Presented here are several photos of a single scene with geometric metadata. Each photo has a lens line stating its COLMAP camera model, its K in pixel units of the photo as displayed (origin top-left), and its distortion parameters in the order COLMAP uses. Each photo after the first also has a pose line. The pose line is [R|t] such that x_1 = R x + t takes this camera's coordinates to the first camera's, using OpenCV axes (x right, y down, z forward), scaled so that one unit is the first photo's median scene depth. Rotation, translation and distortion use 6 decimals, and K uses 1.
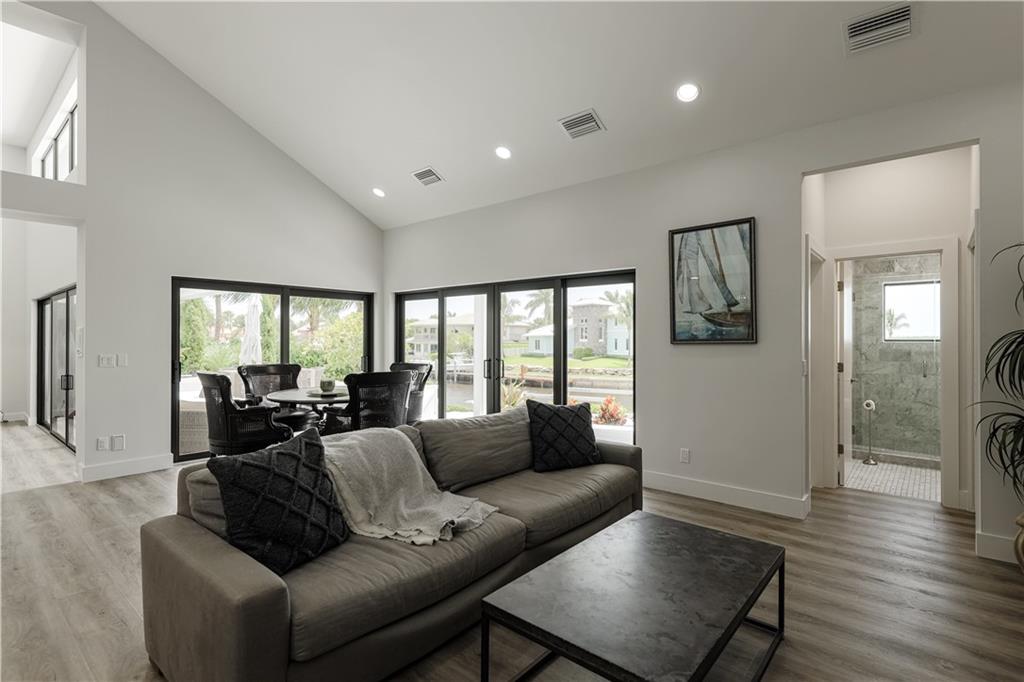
lens RADIAL K [[496.9, 0, 512.3], [0, 496.9, 336.4], [0, 0, 1]] dist [0.001360, 0.000766]
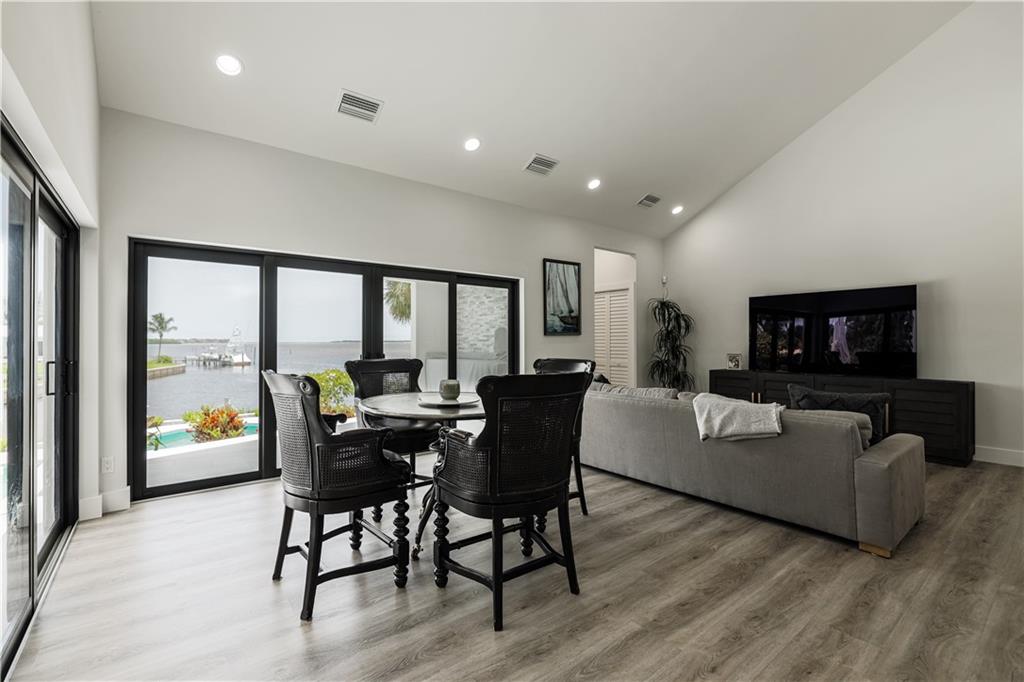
lens RADIAL K [[445.4, 0, 507.3], [0, 445.4, 341.8], [0, 0, 1]] dist [0.002119, -0.000272]
pose [[0.203372, -0.003515, 0.979095, -1.030187], [-0.003879, 0.999983, 0.004396, 0.030684], [-0.979094, -0.004692, 0.203355, 0.860785]]
